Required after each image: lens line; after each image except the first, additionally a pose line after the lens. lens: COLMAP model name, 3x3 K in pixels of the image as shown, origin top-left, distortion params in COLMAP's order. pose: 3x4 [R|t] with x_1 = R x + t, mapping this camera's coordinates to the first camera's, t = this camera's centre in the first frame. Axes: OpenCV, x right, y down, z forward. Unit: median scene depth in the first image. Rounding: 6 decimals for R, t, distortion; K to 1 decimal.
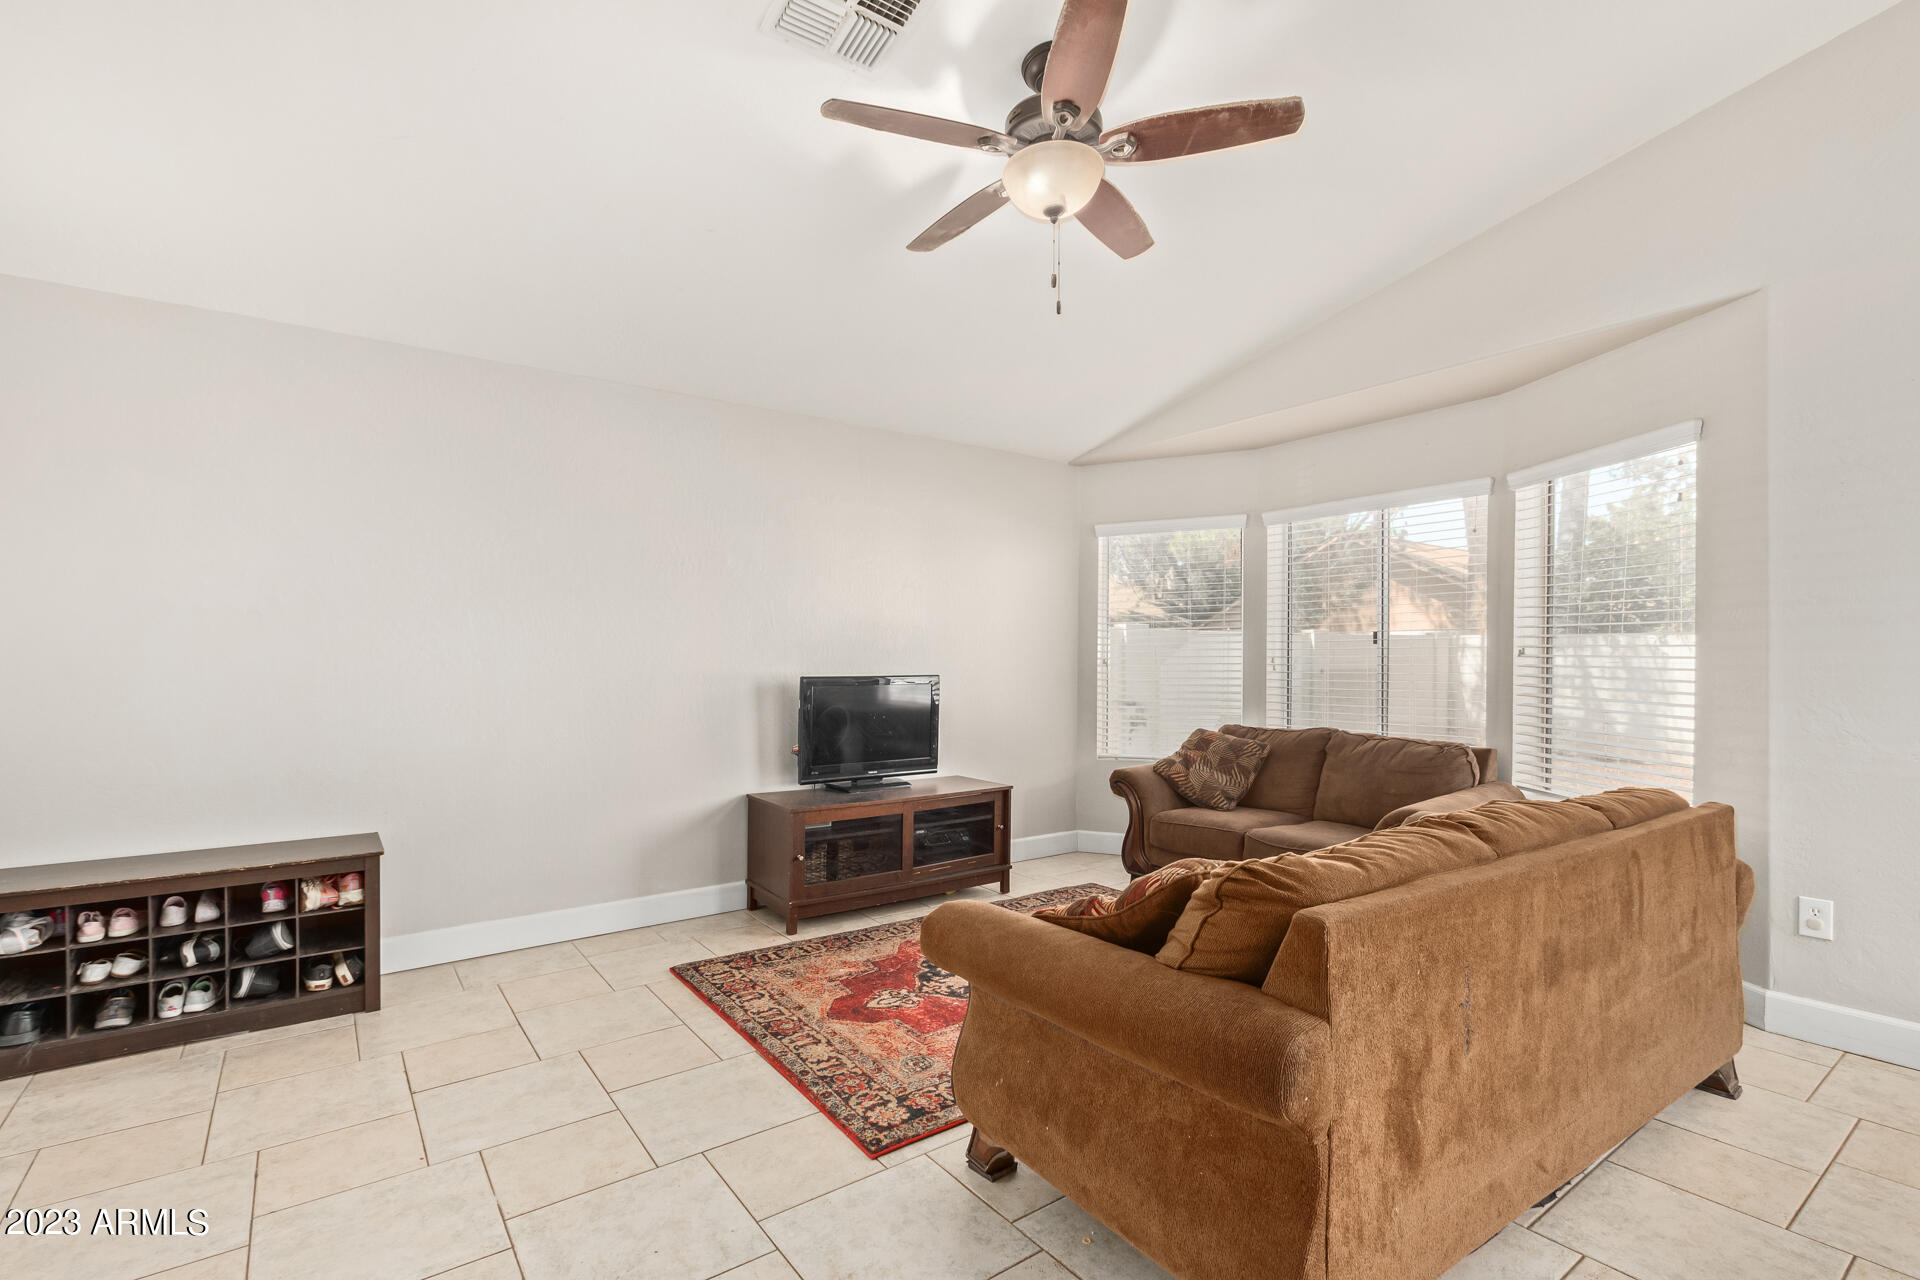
lens RADIAL K [[889.4, 0, 960.0], [0, 889.4, 640.0], [0, 0, 1]] dist [0.002601, 0.000268]
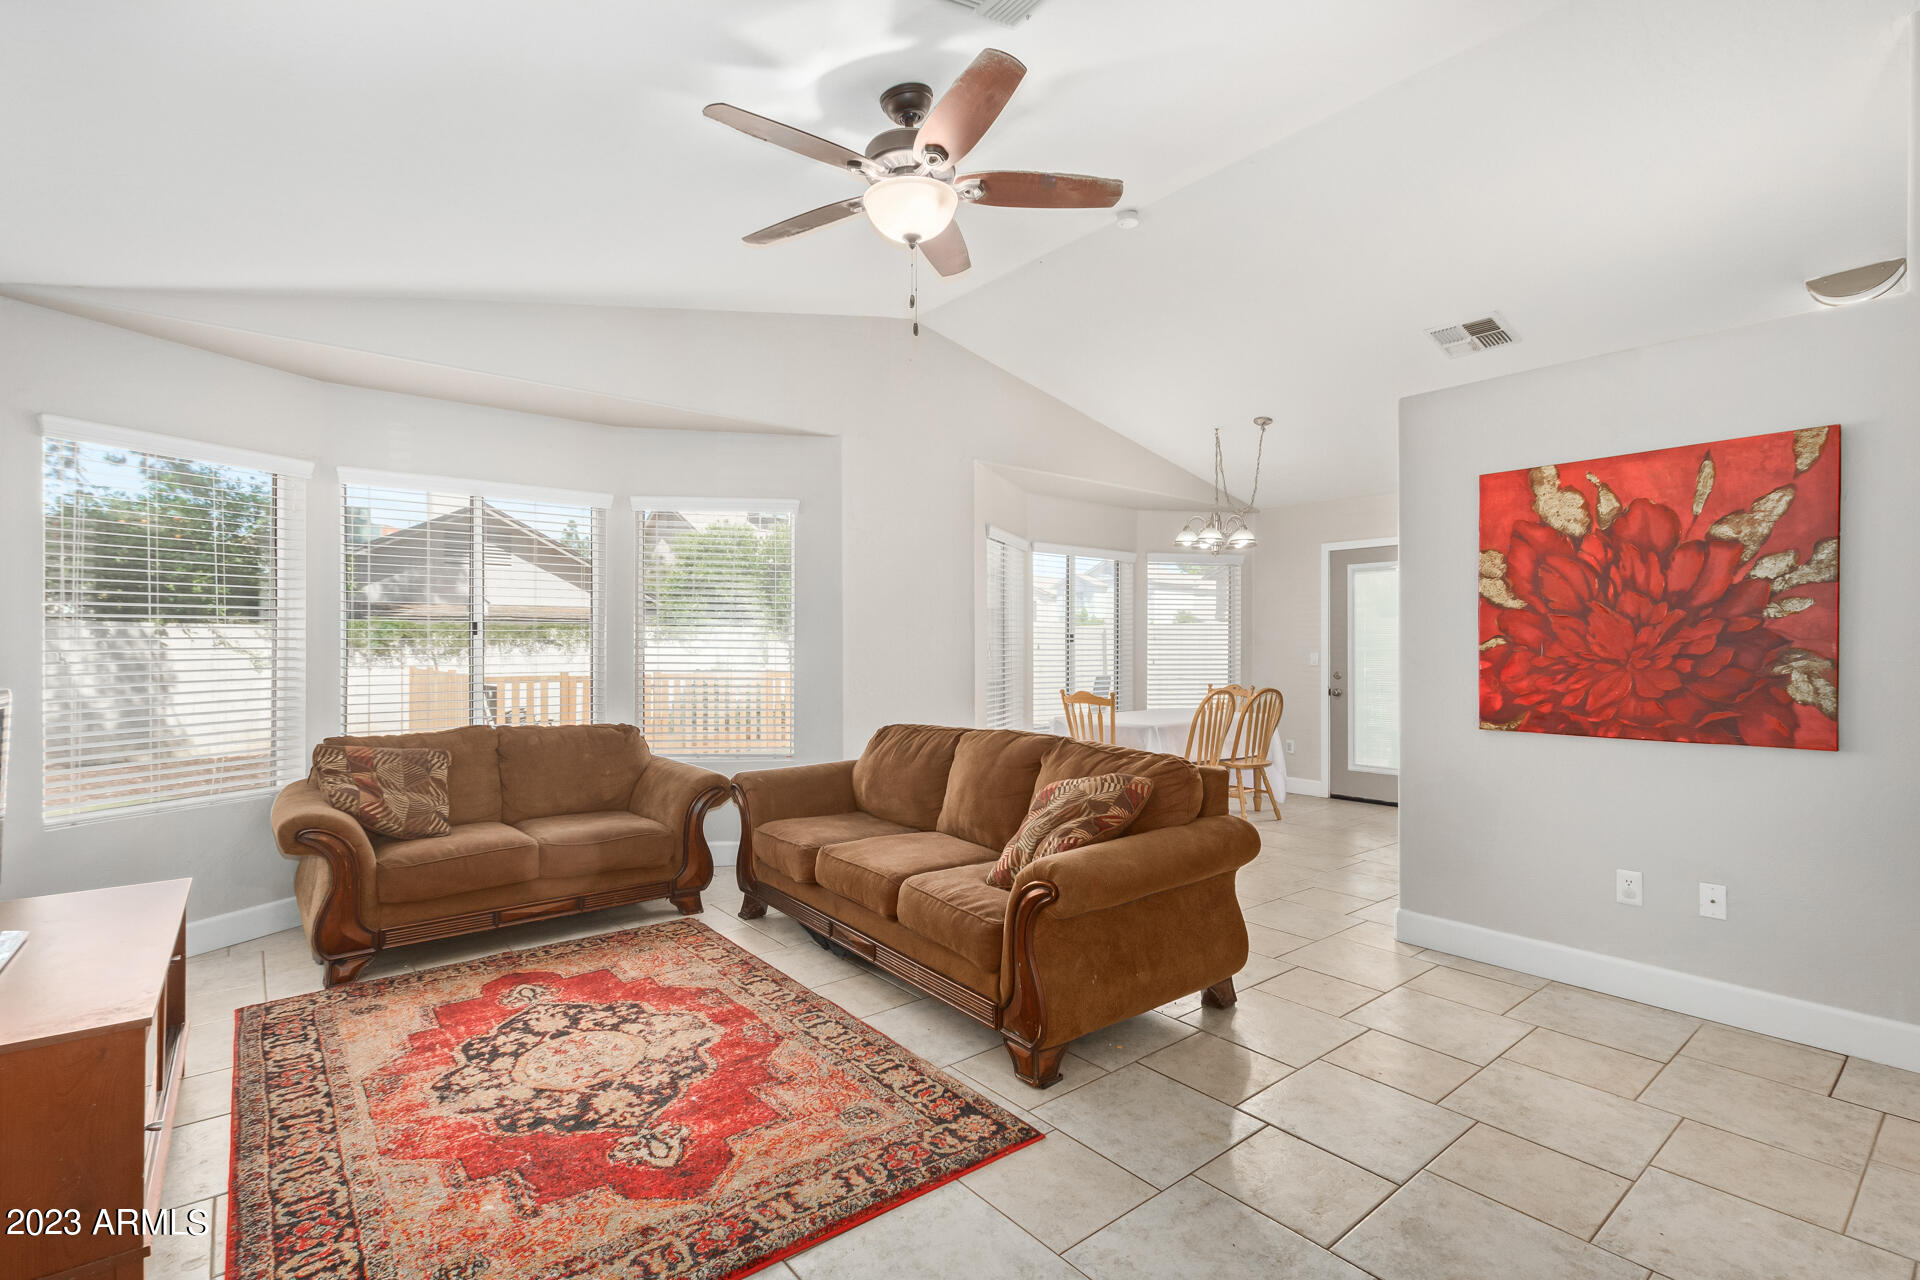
lens RADIAL K [[878.3, 0, 963.5], [0, 878.3, 644.2], [0, 0, 1]] dist [0.012130, -0.001231]
pose [[-0.051812, 0.001652, 0.998656, -0.794666], [-0.017227, 0.999848, -0.002548, 0.012234], [-0.998508, -0.017336, -0.051775, 0.825089]]
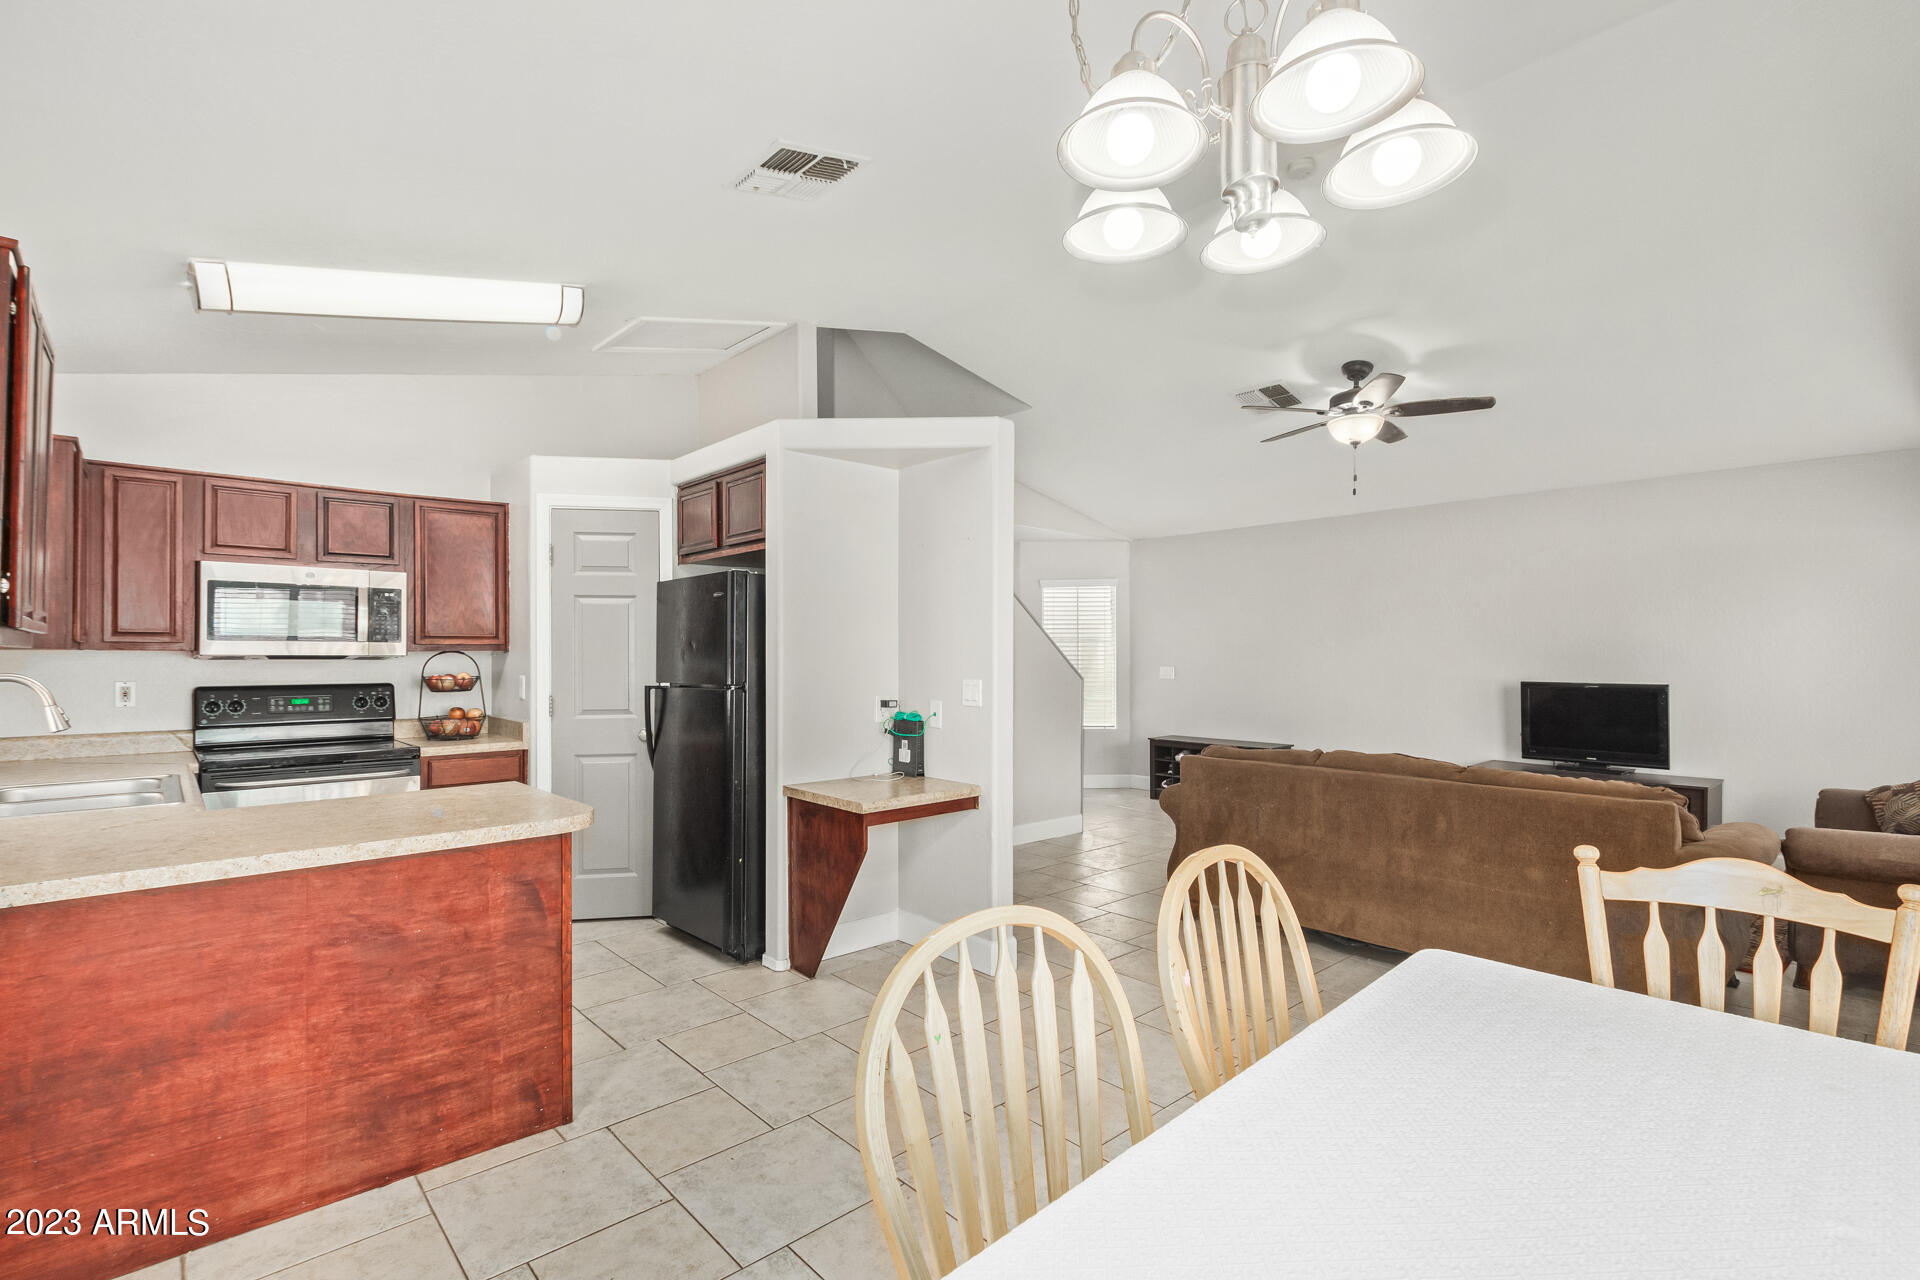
lens RADIAL K [[886.2, 0, 965.6], [0, 886.2, 654.1], [0, 0, 1]] dist [-0.000701, -0.000327]
pose [[0.113443, -0.001909, -0.993543, 1.579453], [0.016468, 0.999864, -0.000041, -0.023084], [0.993408, -0.016357, 0.113459, -0.022105]]
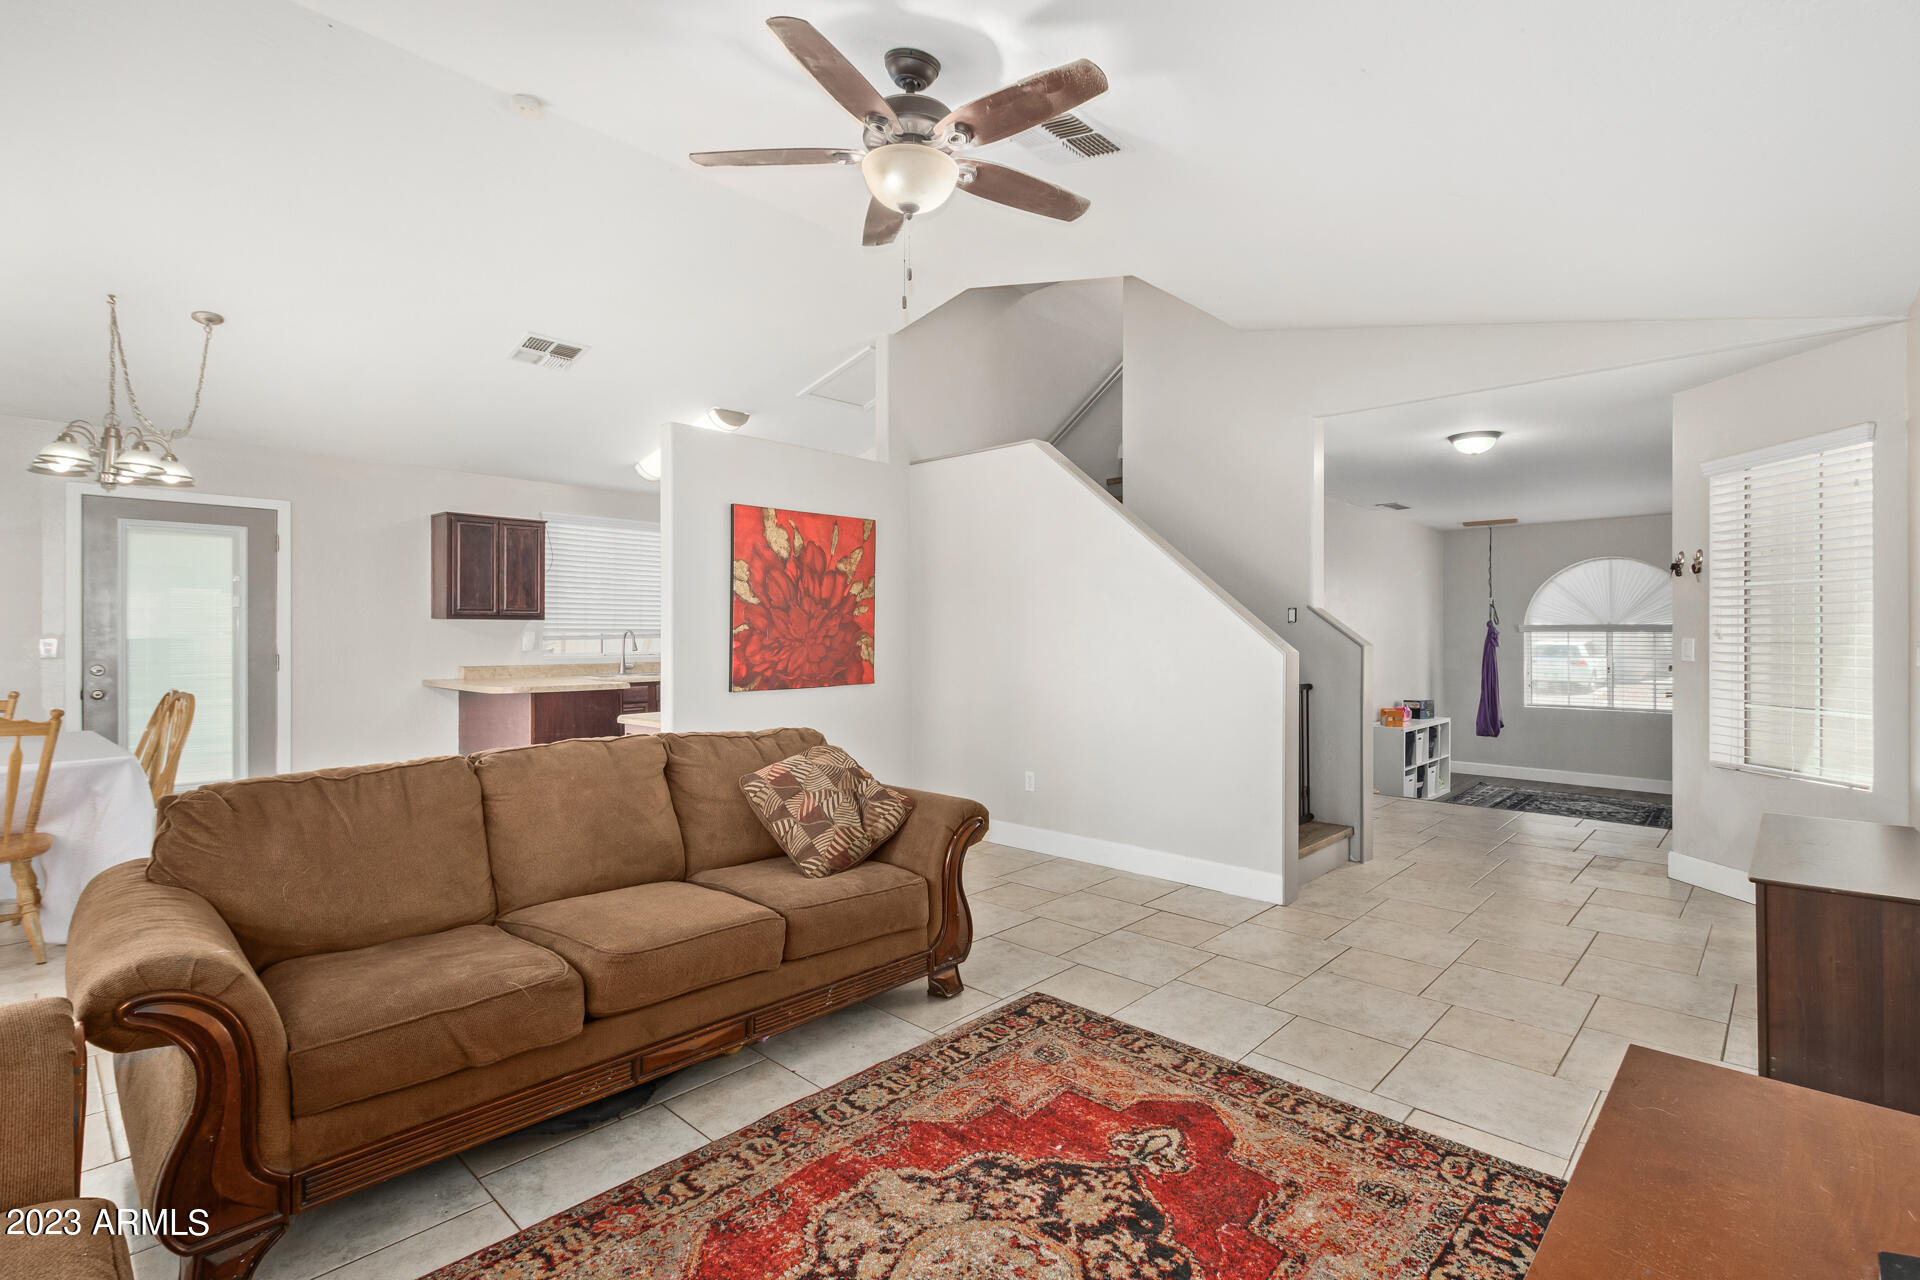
lens RADIAL K [[886.3, 0, 958.5], [0, 886.3, 631.4], [0, 0, 1]] dist [0.007101, 0.000500]
pose [[-0.984239, -0.000511, -0.176843, 0.190943], [0.002795, 0.999826, -0.018446, 0.031266], [0.176821, -0.018649, -0.984066, 1.679667]]
